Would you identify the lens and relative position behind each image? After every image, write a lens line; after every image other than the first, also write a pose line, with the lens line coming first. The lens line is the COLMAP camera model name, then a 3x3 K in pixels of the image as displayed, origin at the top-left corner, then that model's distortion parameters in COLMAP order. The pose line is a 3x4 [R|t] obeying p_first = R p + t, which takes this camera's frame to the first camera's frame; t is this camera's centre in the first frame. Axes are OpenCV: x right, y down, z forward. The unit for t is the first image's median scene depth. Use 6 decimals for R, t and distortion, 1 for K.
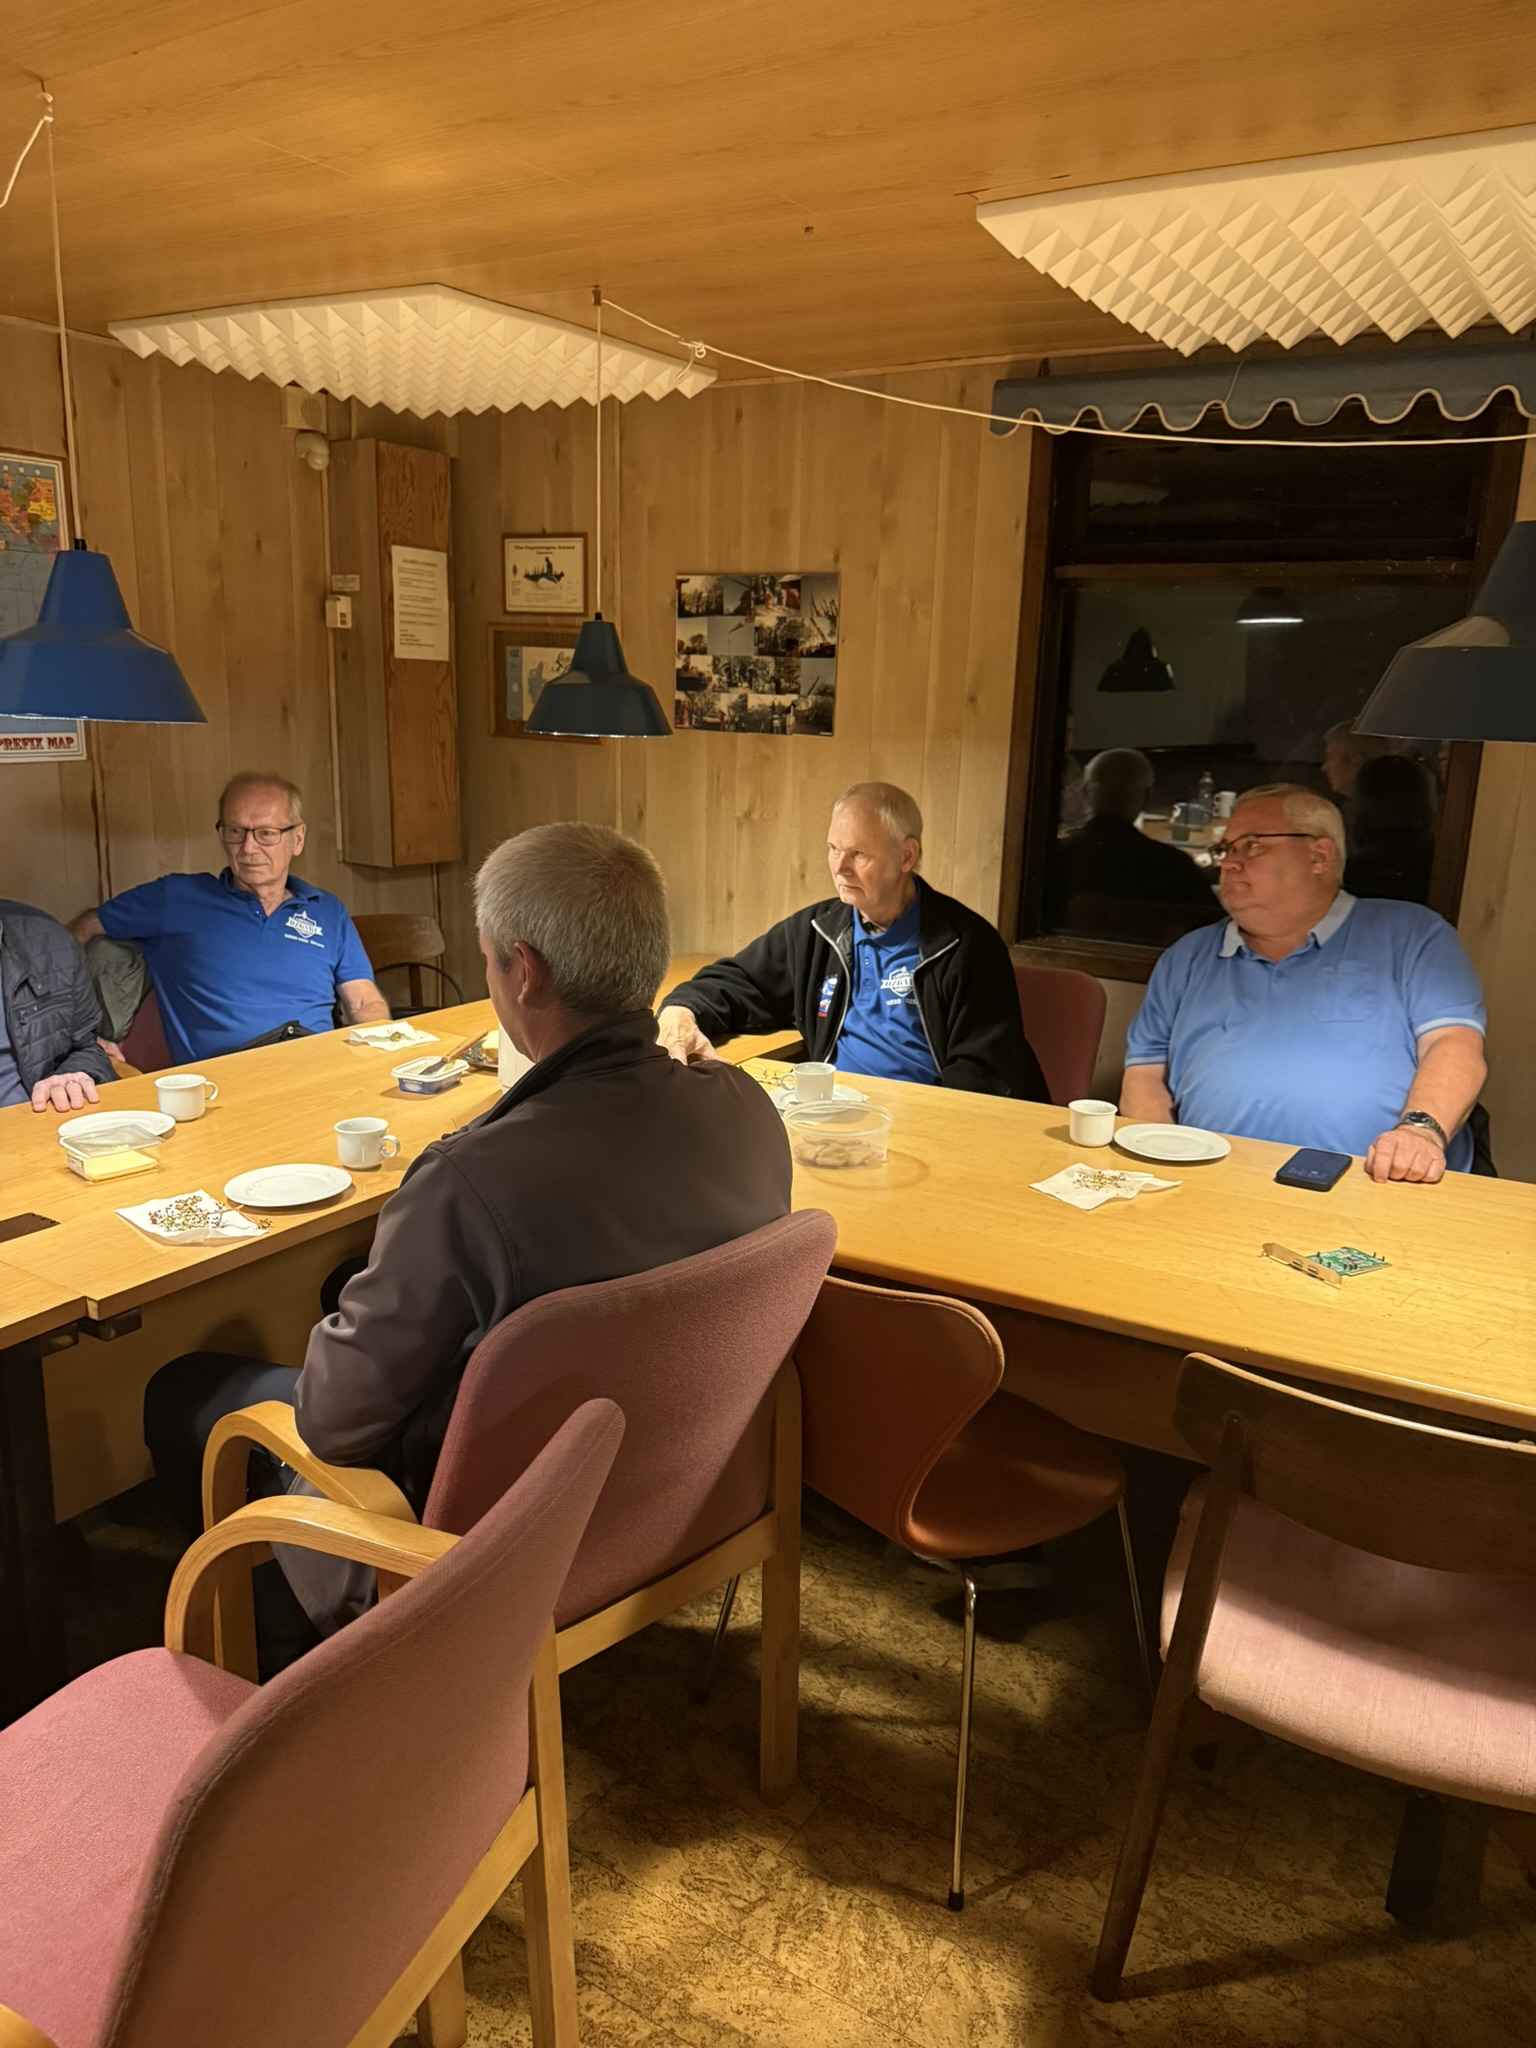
lens RADIAL K [[1443.3, 0, 768.3], [0, 1443.3, 1094.1], [0, 0, 1]] dist [0.039893, -0.057433]
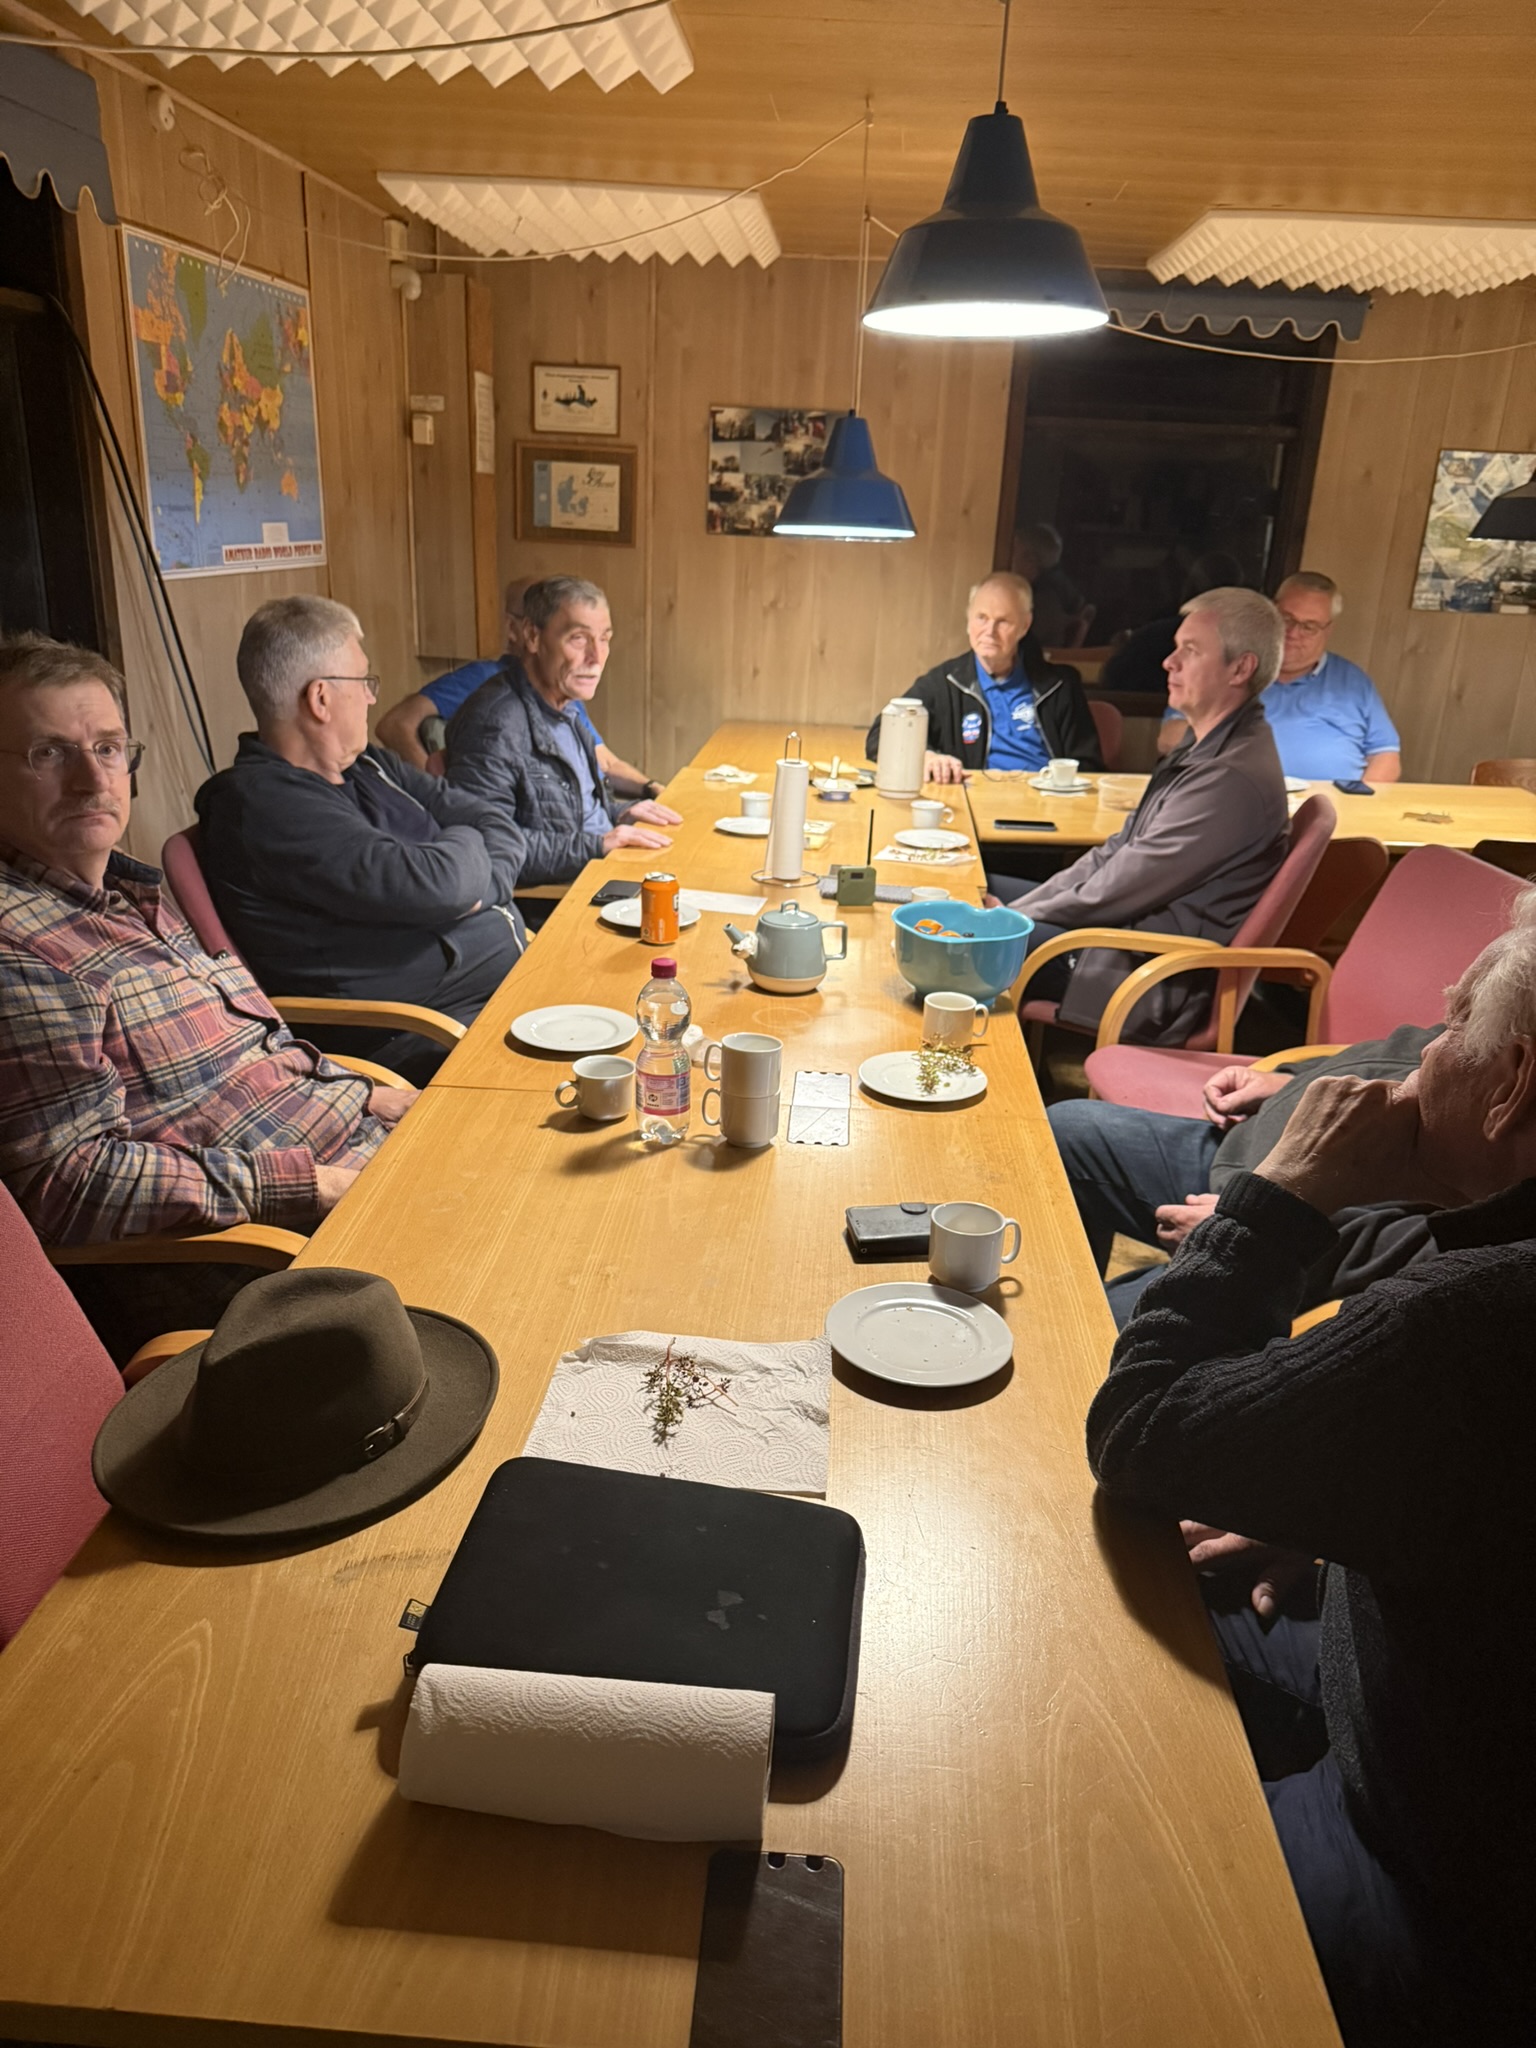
lens RADIAL K [[1443.3, 0, 751.9], [0, 1443.3, 1038.3], [0, 0, 1]] dist [0.039893, -0.057433]
pose [[0.896400, -0.148025, 0.417799, -0.638186], [0.108514, 0.987193, 0.116940, 0.035646], [-0.429758, -0.059488, 0.900982, -0.171349]]
